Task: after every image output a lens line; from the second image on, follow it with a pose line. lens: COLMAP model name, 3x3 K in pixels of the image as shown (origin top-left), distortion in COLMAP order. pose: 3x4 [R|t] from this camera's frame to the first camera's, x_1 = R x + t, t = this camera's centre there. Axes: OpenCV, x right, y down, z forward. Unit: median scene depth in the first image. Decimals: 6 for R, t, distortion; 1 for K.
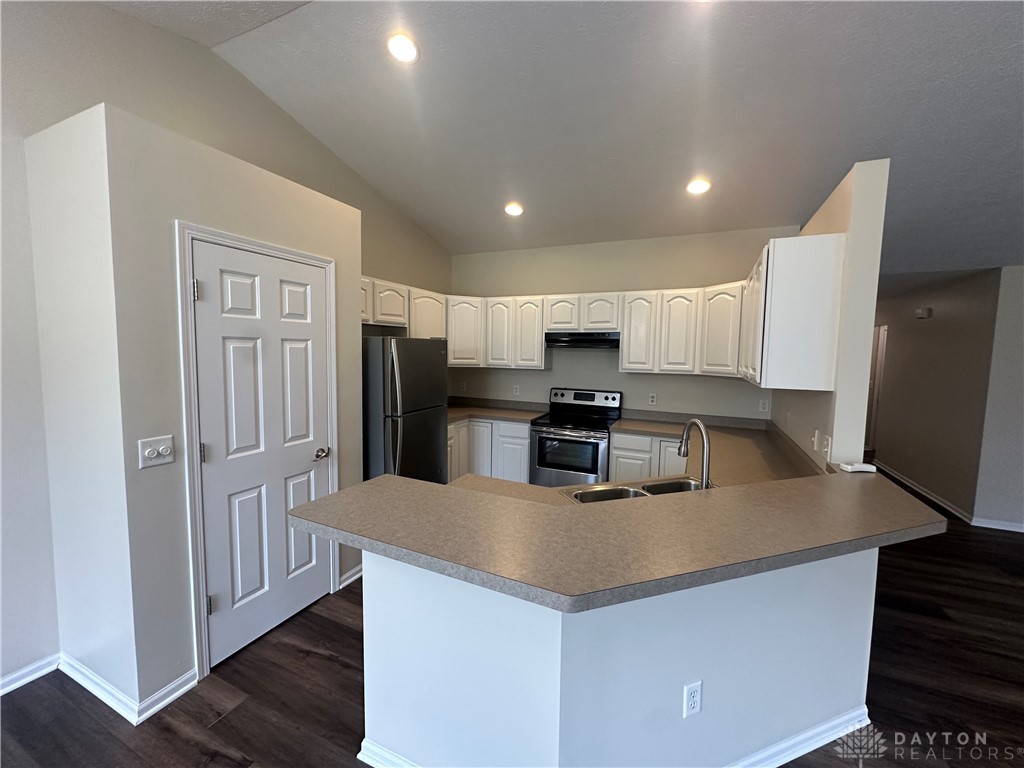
lens RADIAL K [[407.1, 0, 512.4], [0, 407.1, 380.9], [0, 0, 1]] dist [-0.003695, 0.000357]
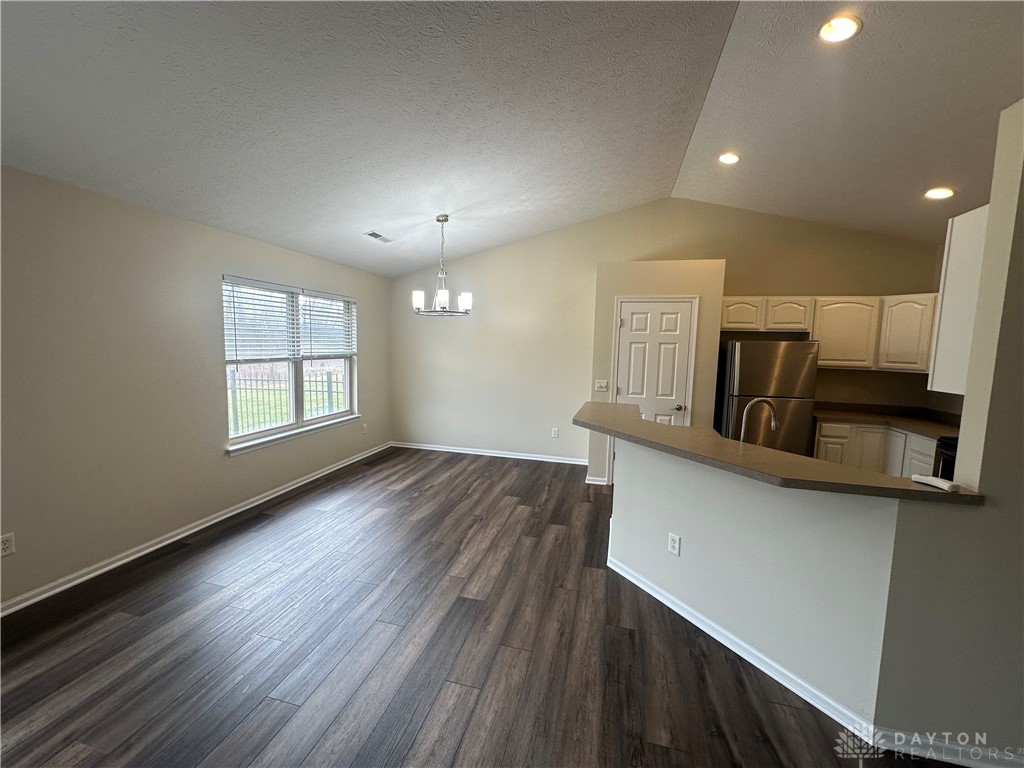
lens RADIAL K [[407.1, 0, 510.1], [0, 407.1, 384.2], [0, 0, 1]] dist [-0.003695, 0.000357]
pose [[0.175756, 0.082050, -0.981009, 1.232167], [-0.096937, 0.993120, 0.065696, 0.035751], [0.979649, 0.083550, 0.182500, -0.051451]]
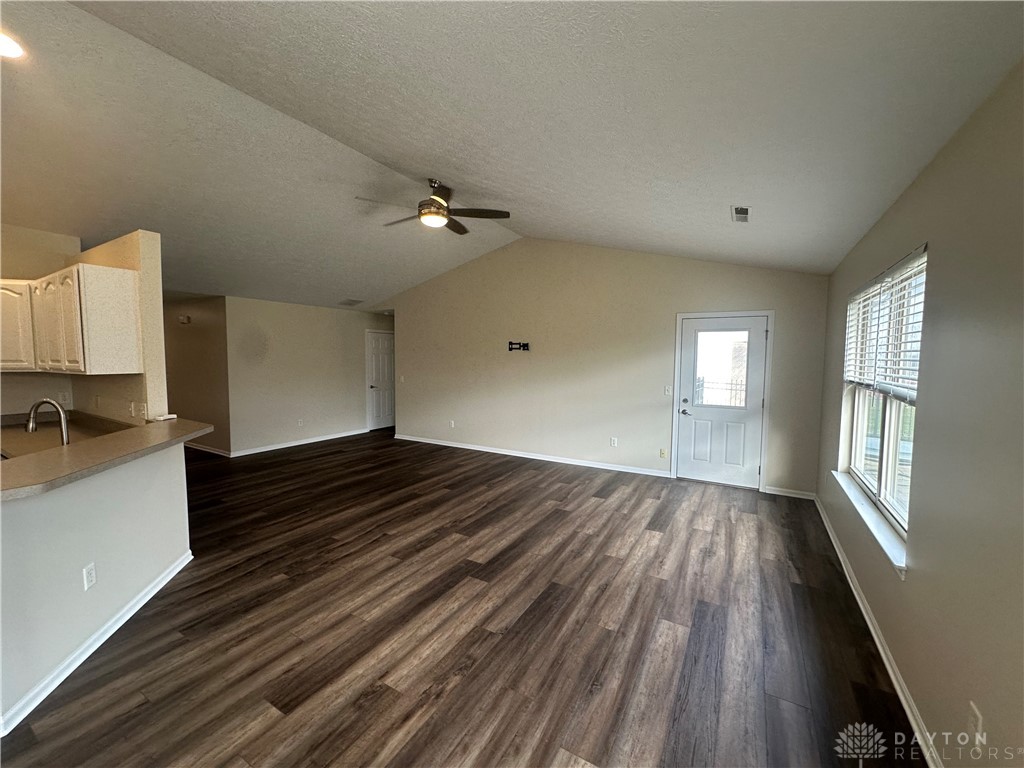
lens RADIAL K [[407.1, 0, 506.5], [0, 407.1, 380.4], [0, 0, 1]] dist [-0.003695, 0.000357]
pose [[0.111567, -0.079018, 0.990610, -0.529413], [0.074231, 0.994711, 0.070985, 0.042517], [-0.990981, 0.065614, 0.116842, -0.490879]]
